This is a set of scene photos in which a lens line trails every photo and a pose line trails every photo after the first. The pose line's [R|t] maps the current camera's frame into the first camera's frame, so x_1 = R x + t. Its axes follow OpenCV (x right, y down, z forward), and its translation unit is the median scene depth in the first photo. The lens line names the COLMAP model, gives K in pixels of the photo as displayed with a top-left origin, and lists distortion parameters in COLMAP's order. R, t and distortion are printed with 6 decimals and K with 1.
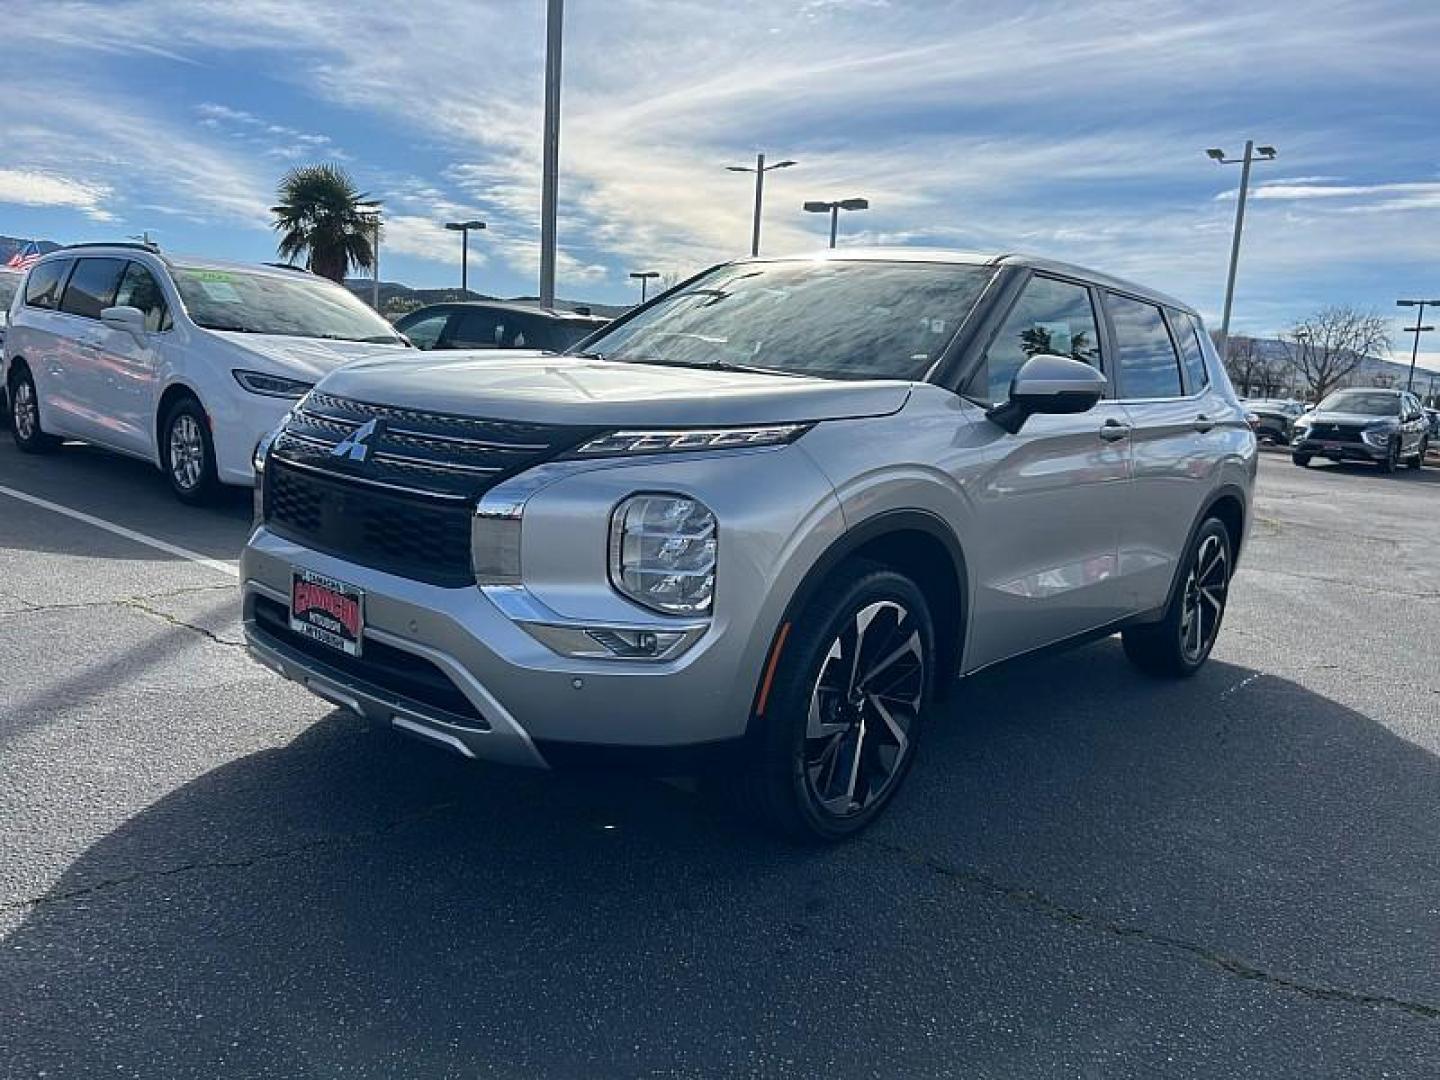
lens RADIAL K [[1099.6, 0, 724.5], [0, 1099.6, 529.9], [0, 0, 1]] dist [0.063082, -0.066403]
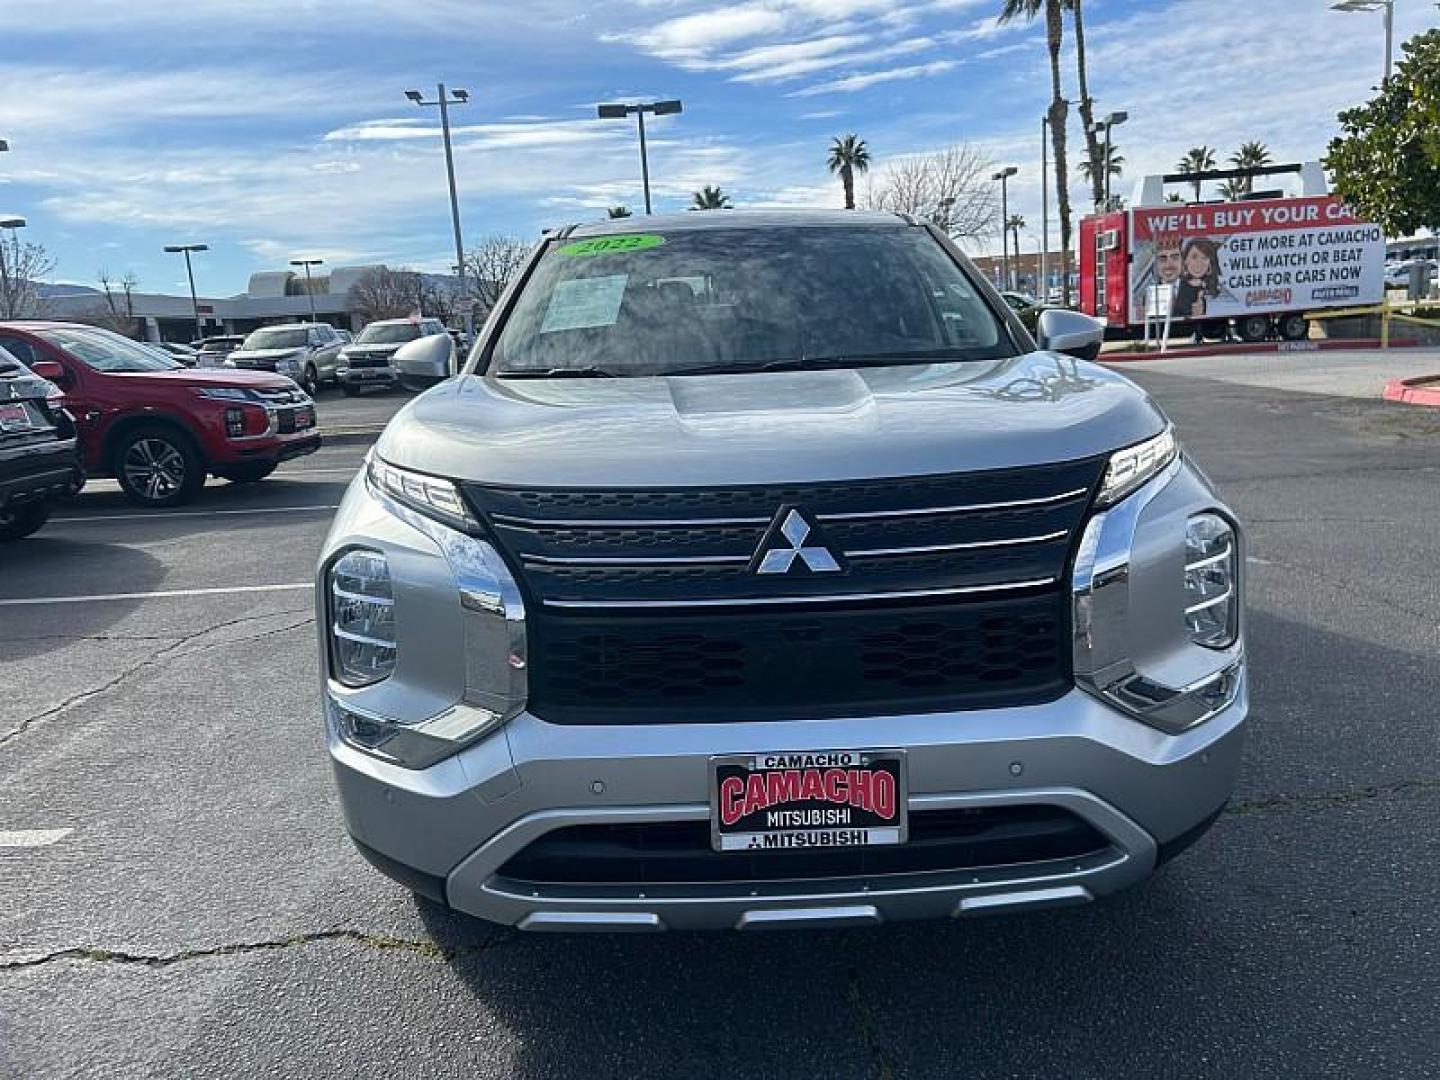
lens RADIAL K [[1099.6, 0, 724.5], [0, 1099.6, 529.9], [0, 0, 1]] dist [0.063082, -0.066403]
pose [[0.738050, -0.231927, 0.633634, -0.715553], [0.200299, 0.972048, 0.122488, -0.163712], [-0.644330, 0.036514, 0.763875, 0.468800]]
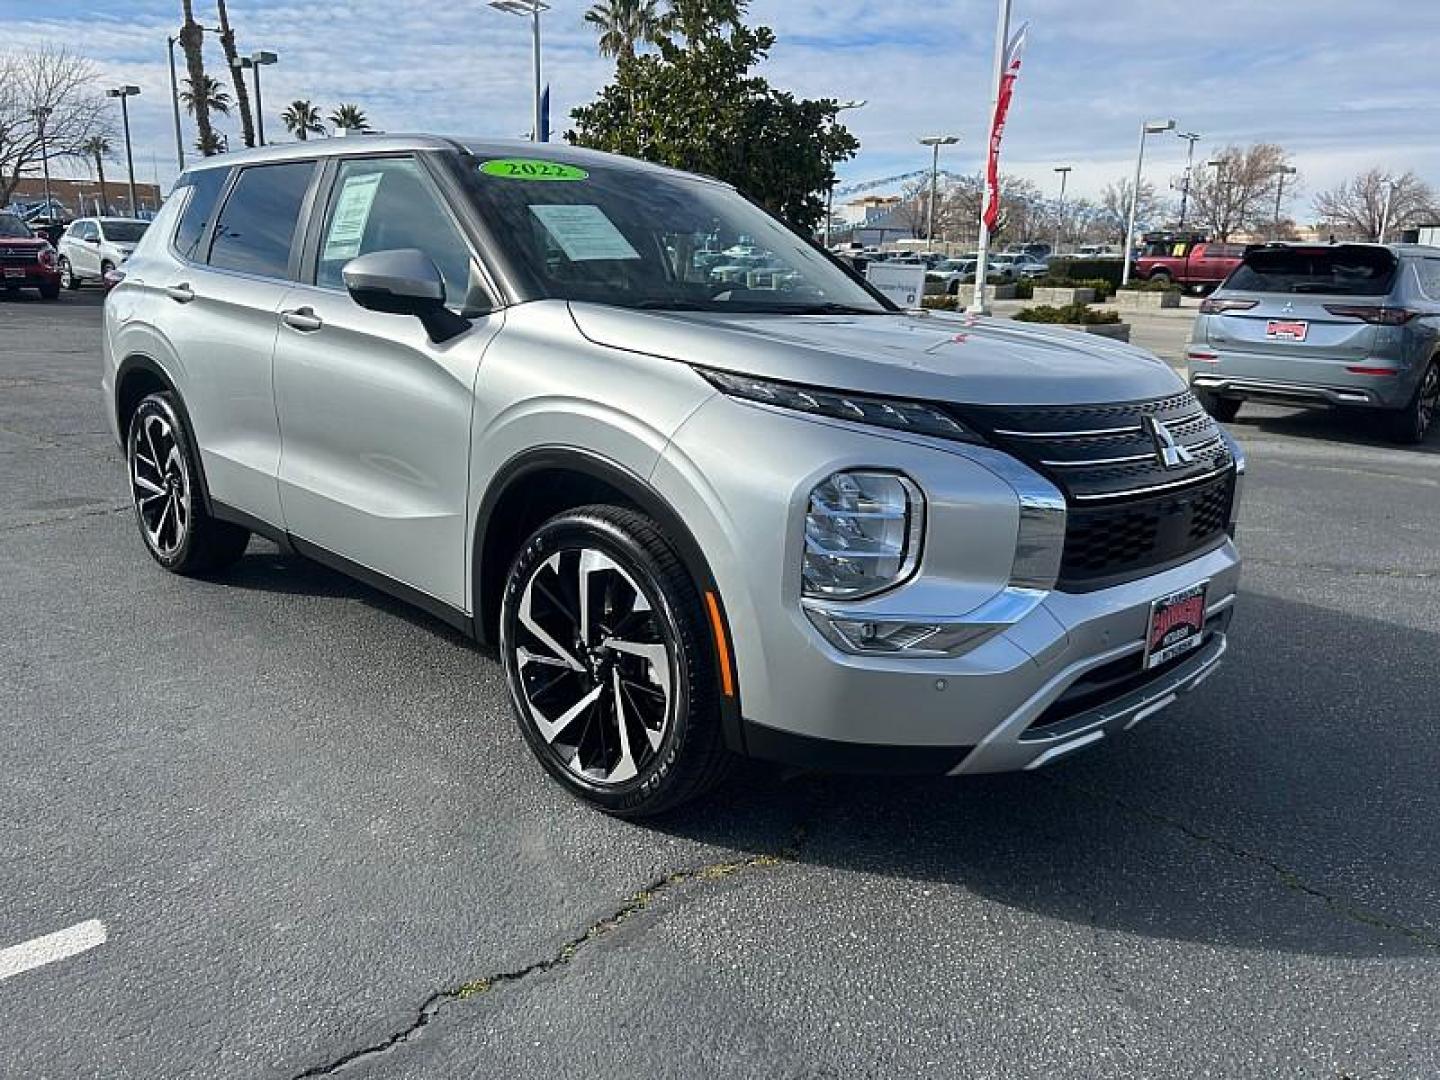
lens RADIAL K [[1106.2, 0, 715.7], [0, 1106.2, 526.9], [0, 0, 1]] dist [0.059453, -0.064440]
pose [[0.068046, -0.295861, 0.952804, -1.167228], [0.112512, 0.951201, 0.287328, -0.298942], [-0.991318, 0.087650, 0.098013, 1.179876]]
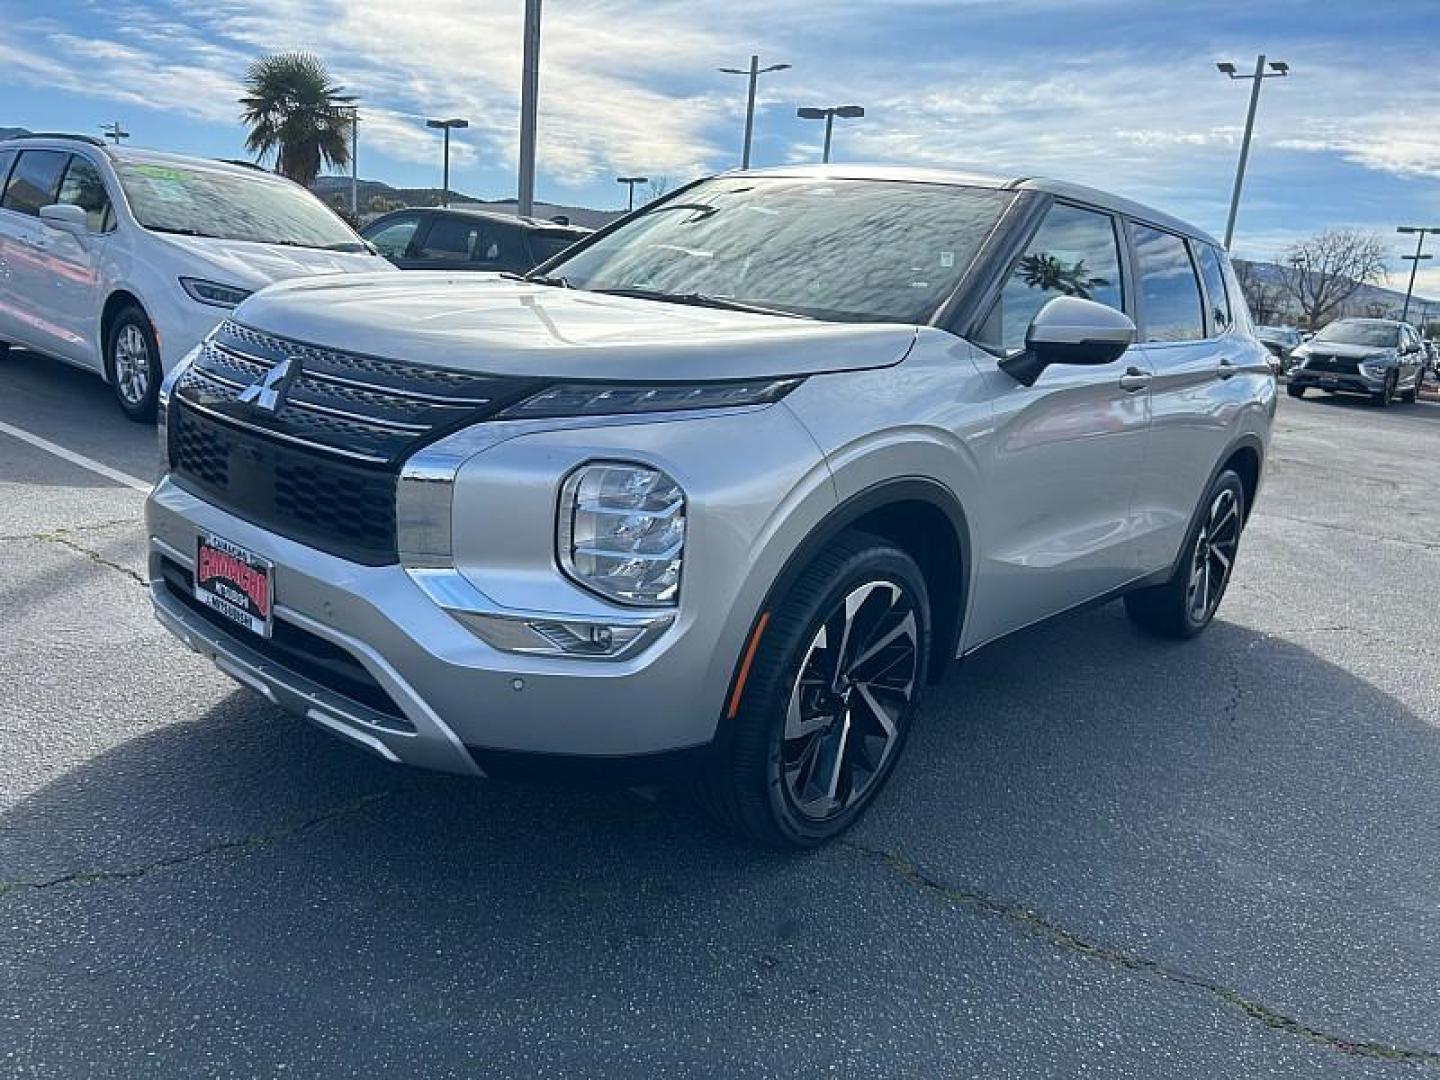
lens RADIAL K [[1106.2, 0, 715.7], [0, 1106.2, 526.9], [0, 0, 1]] dist [0.059453, -0.064440]
pose [[0.999680, 0.023798, 0.008599, 0.007585], [-0.024365, 0.997013, 0.073288, -0.038761], [-0.006829, -0.073474, 0.997274, 0.120636]]
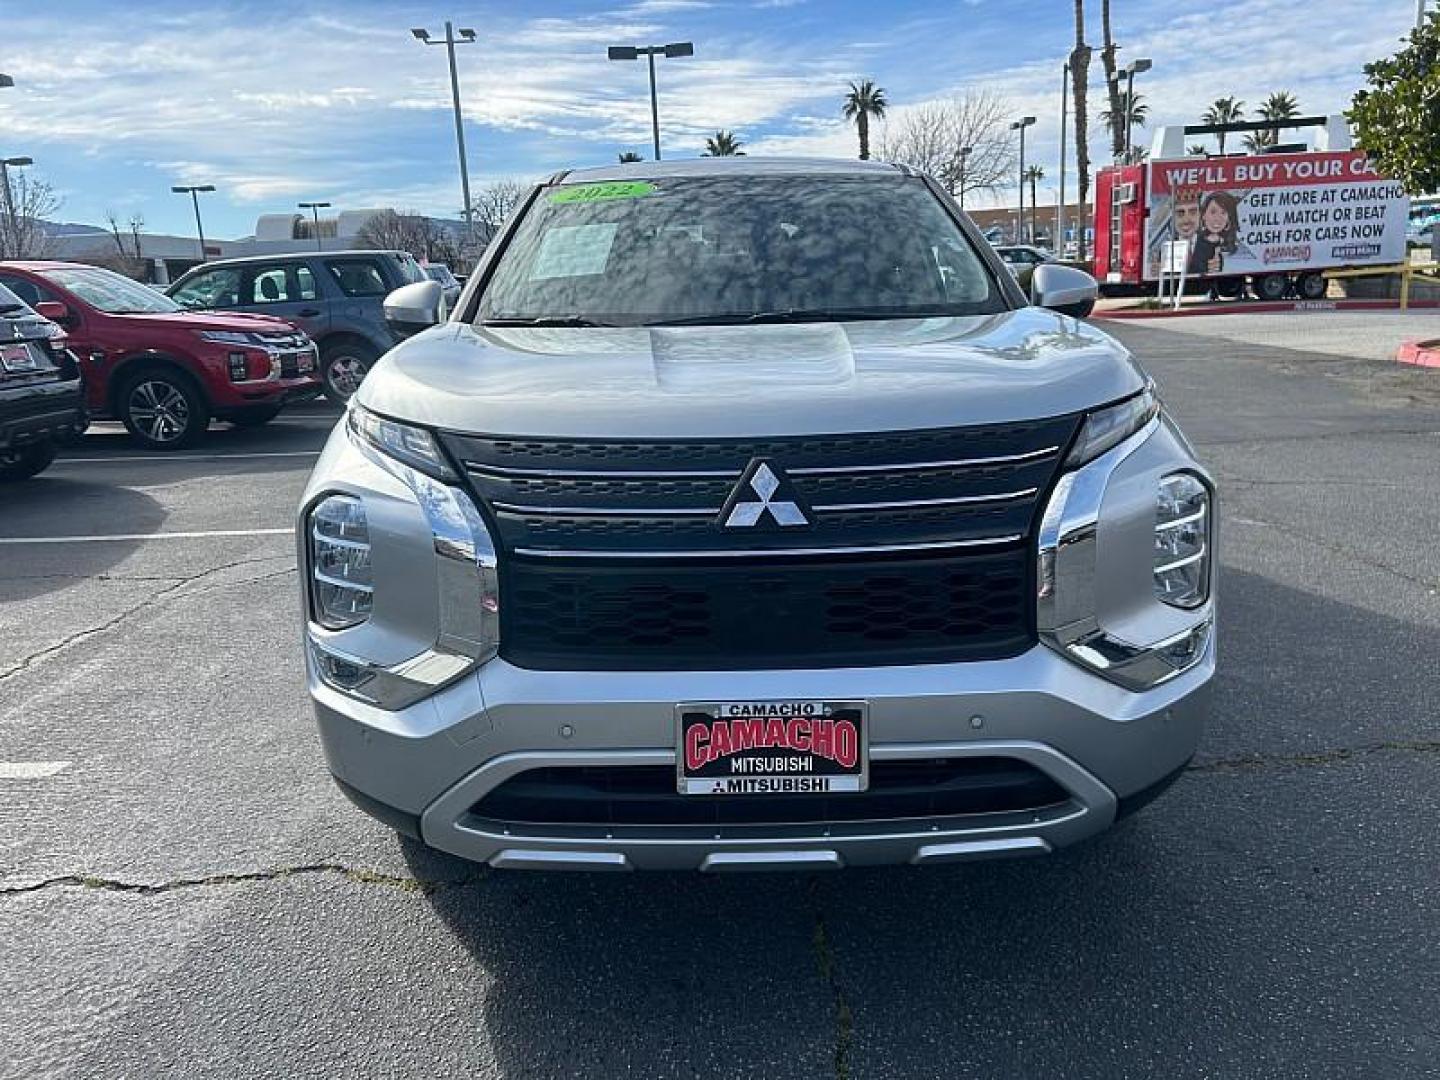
lens RADIAL K [[1098.7, 0, 714.6], [0, 1098.7, 537.9], [0, 0, 1]] dist [0.072892, -0.080893]
pose [[0.751768, -0.249440, 0.610429, -0.704262], [0.184908, 0.968298, 0.167955, -0.159999], [-0.632972, -0.013390, 0.774059, 0.450244]]
